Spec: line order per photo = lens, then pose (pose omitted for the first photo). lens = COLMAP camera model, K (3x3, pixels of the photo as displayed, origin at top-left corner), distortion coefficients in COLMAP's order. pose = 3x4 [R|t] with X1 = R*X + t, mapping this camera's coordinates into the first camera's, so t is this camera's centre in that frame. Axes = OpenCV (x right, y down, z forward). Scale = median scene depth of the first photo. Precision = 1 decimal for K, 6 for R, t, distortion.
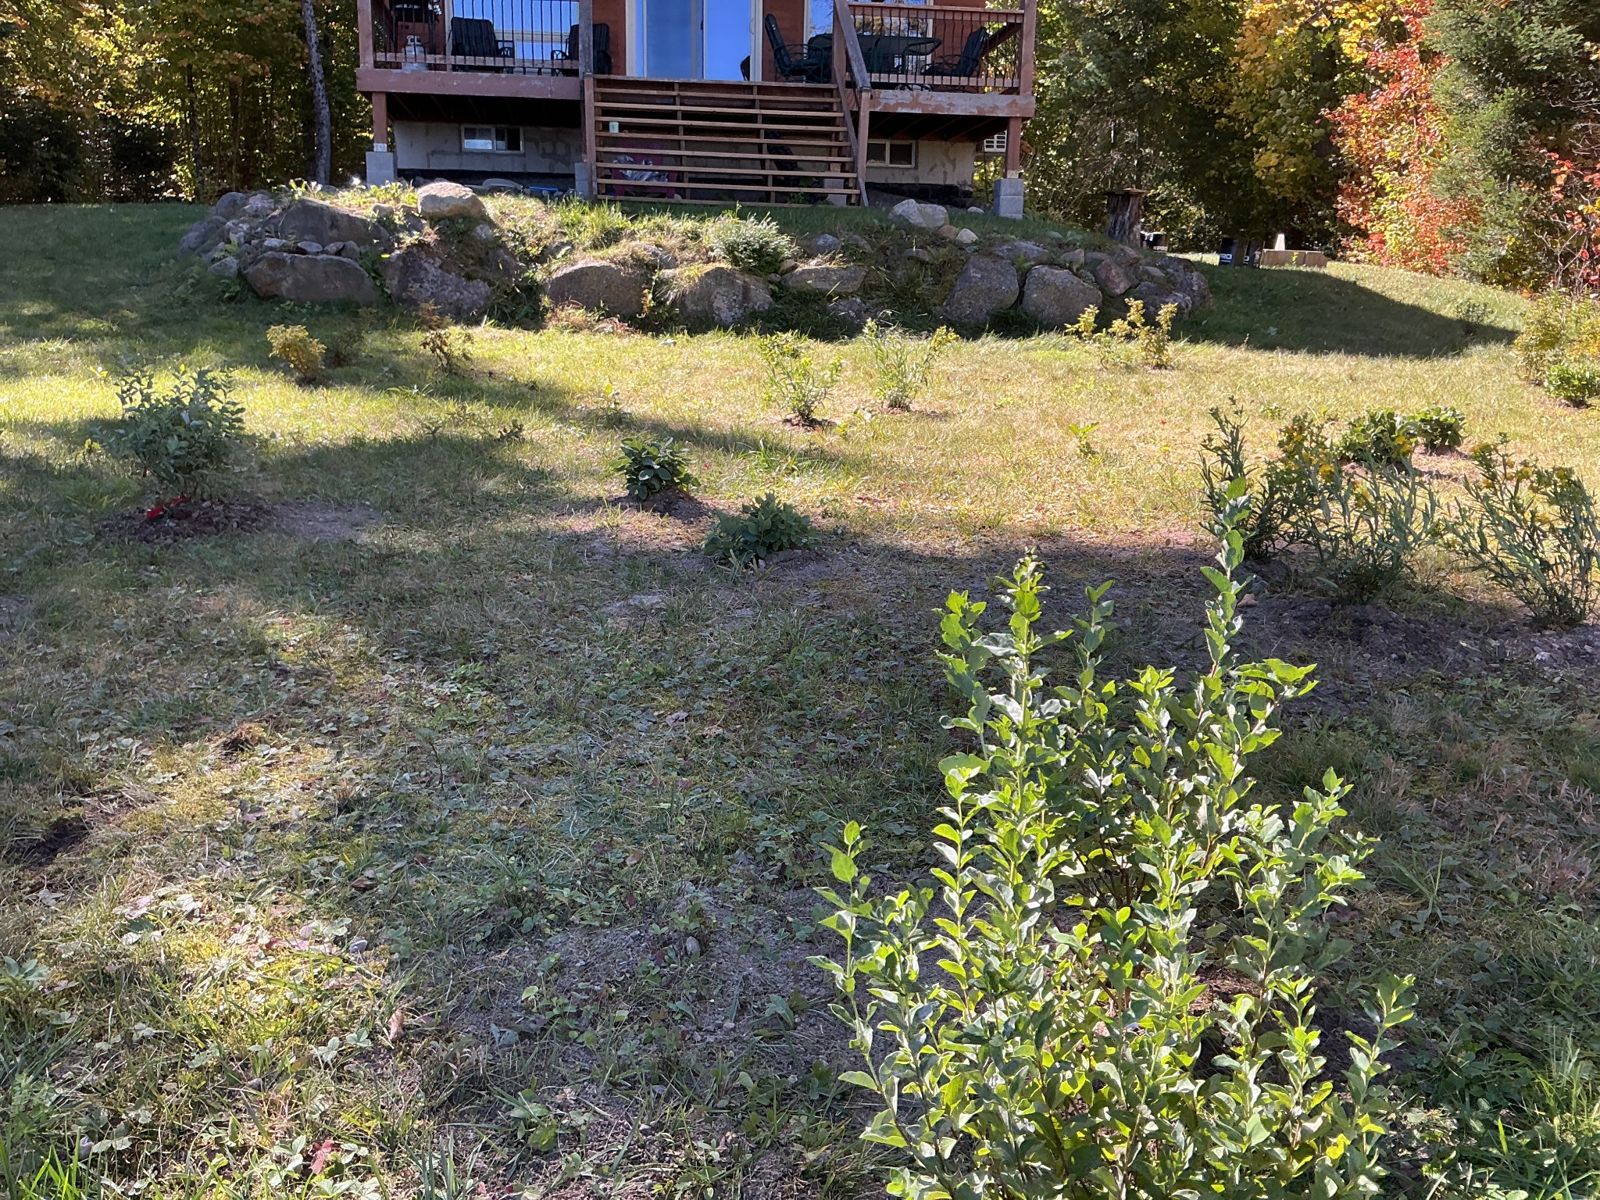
lens RADIAL K [[1340.0, 0, 781.4], [0, 1340.0, 591.0], [0, 0, 1]] dist [0.175584, -0.423366]
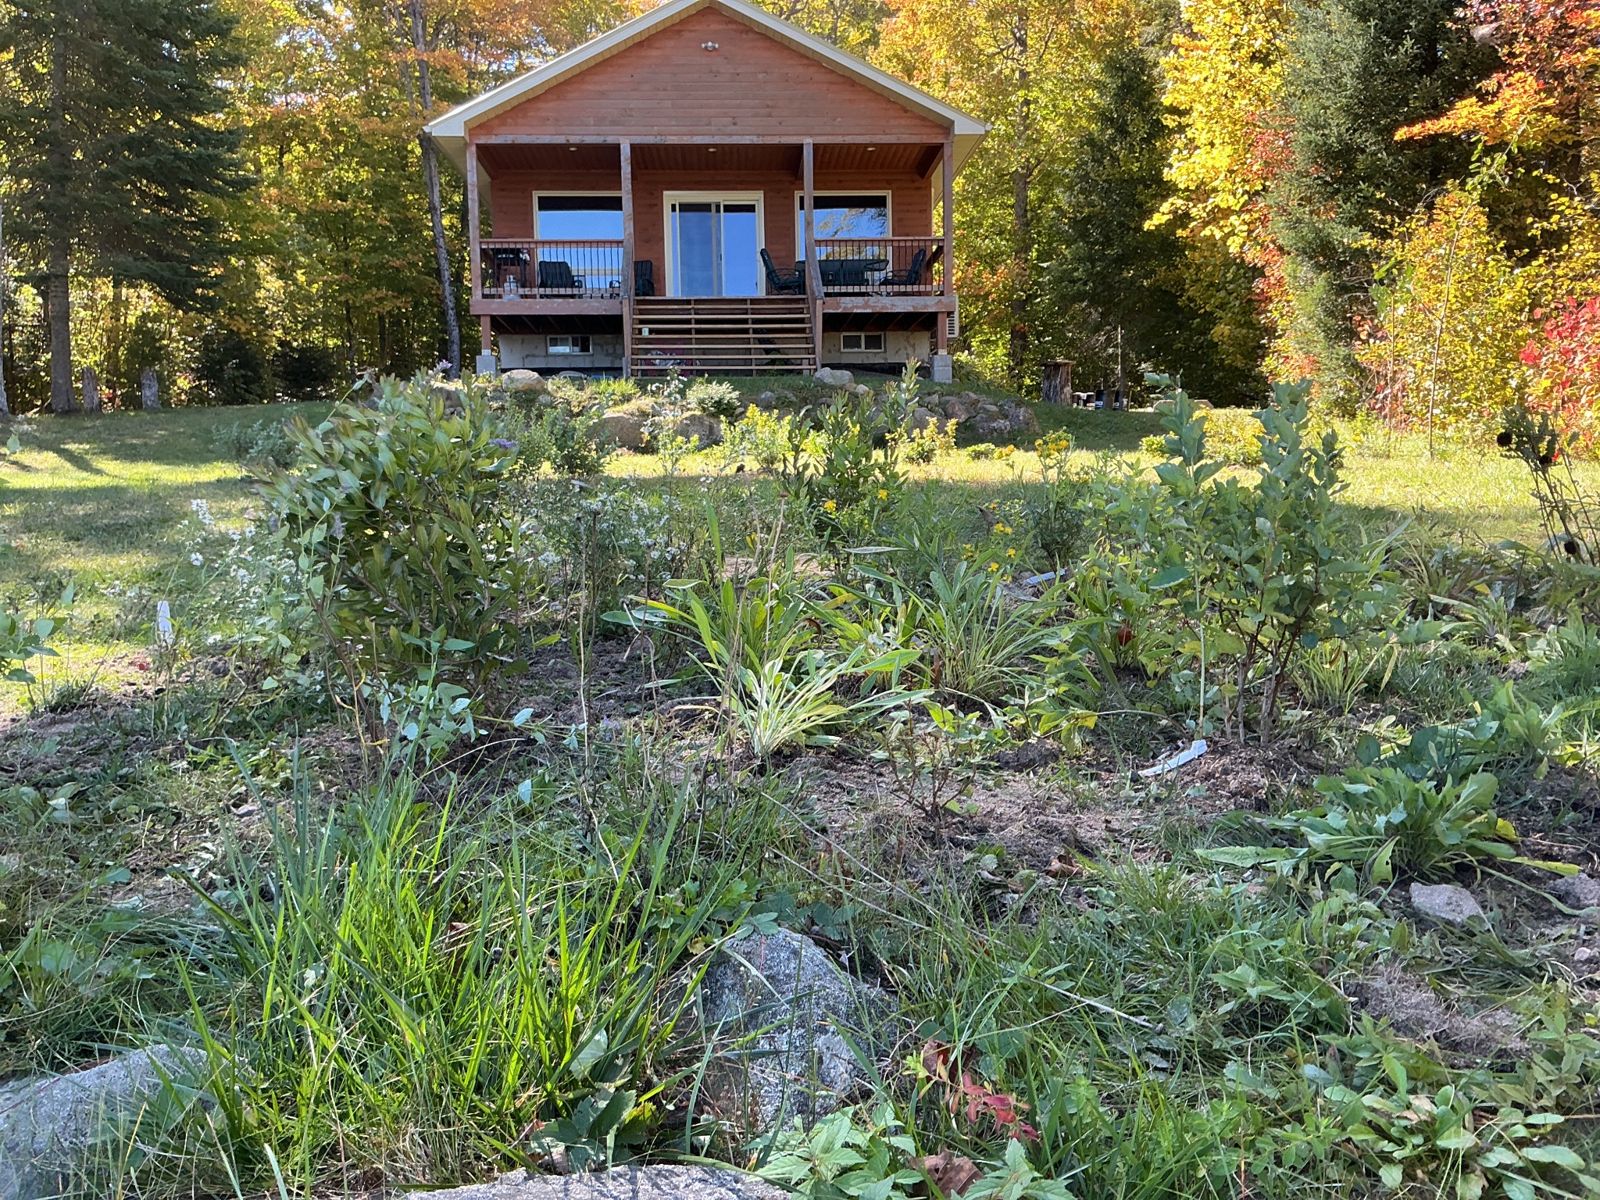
lens RADIAL K [[1340.0, 0, 781.4], [0, 1340.0, 591.0], [0, 0, 1]] dist [0.175584, -0.423366]
pose [[0.995681, -0.027976, -0.088523, 0.132151], [0.015215, 0.989796, -0.141676, 0.127276], [0.091583, 0.139717, 0.985947, -0.334259]]
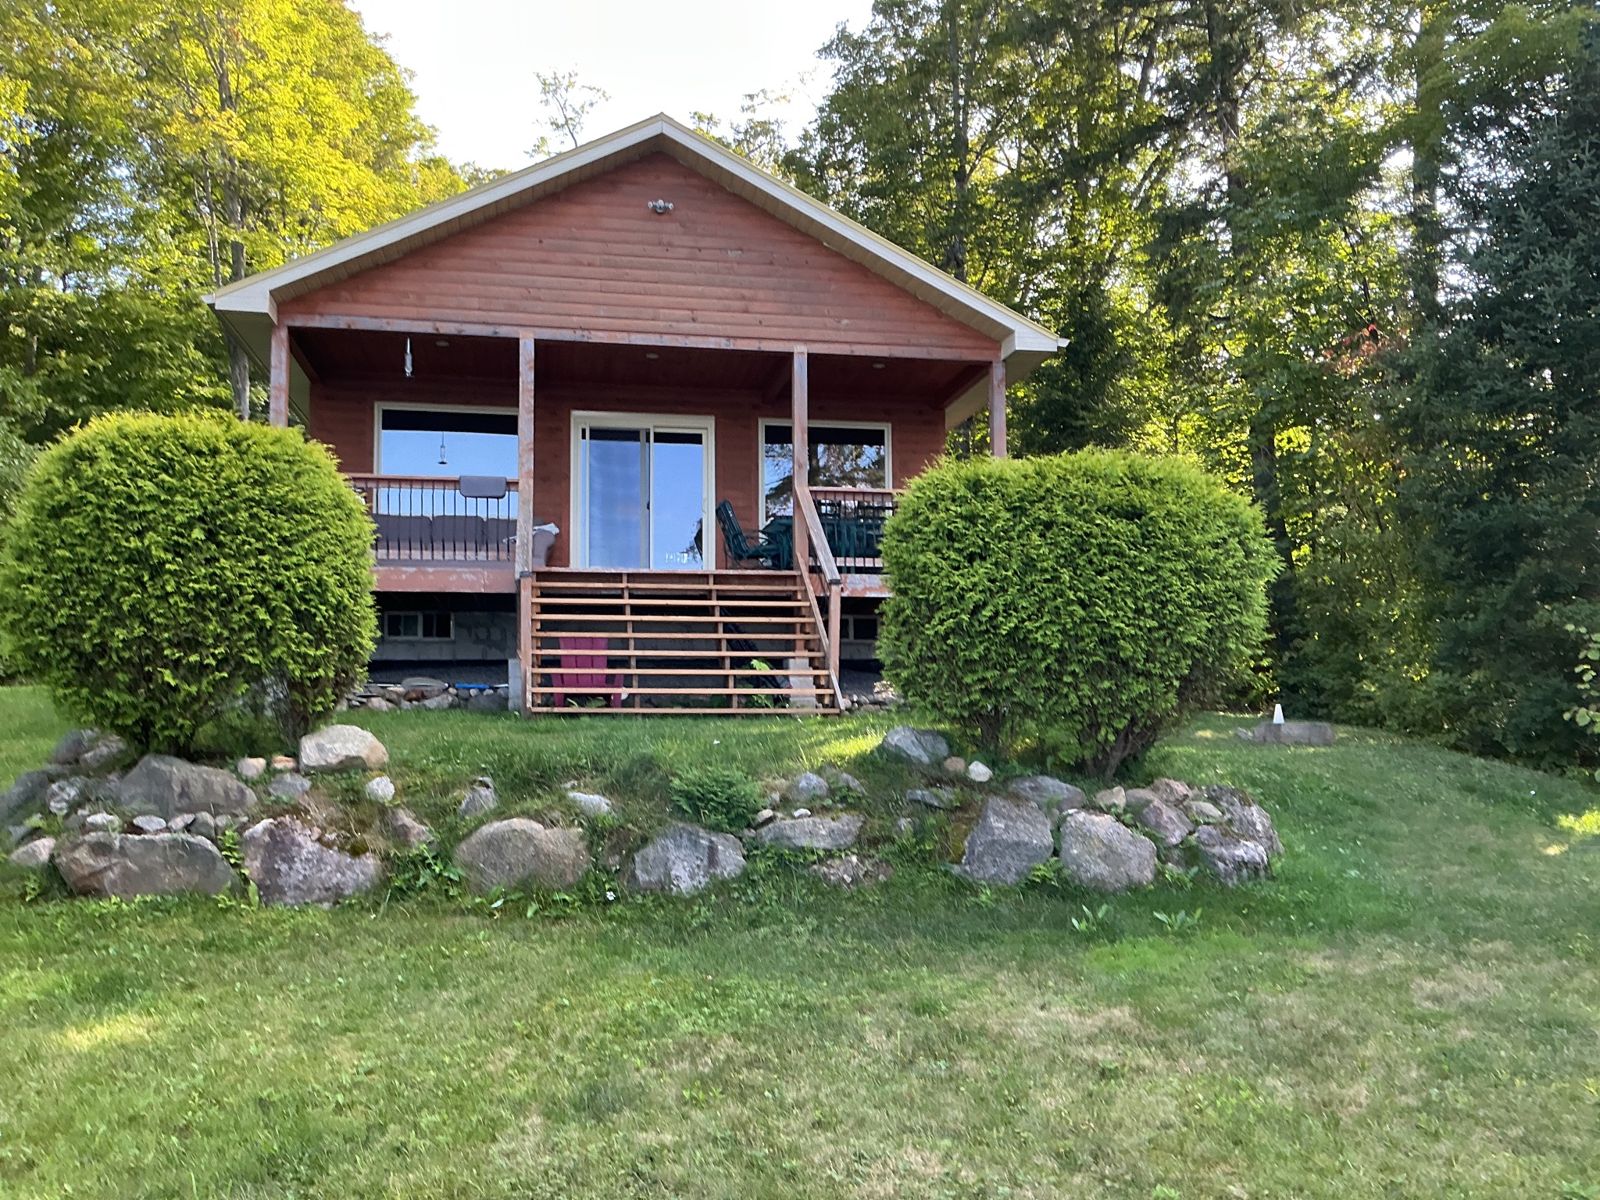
lens RADIAL K [[1340.0, 0, 781.4], [0, 1340.0, 591.0], [0, 0, 1]] dist [0.175584, -0.423366]
pose [[0.998861, -0.016336, 0.044839, -0.013161], [0.028639, 0.956779, -0.289403, -0.100877], [-0.038173, 0.290357, 0.956157, 0.143654]]
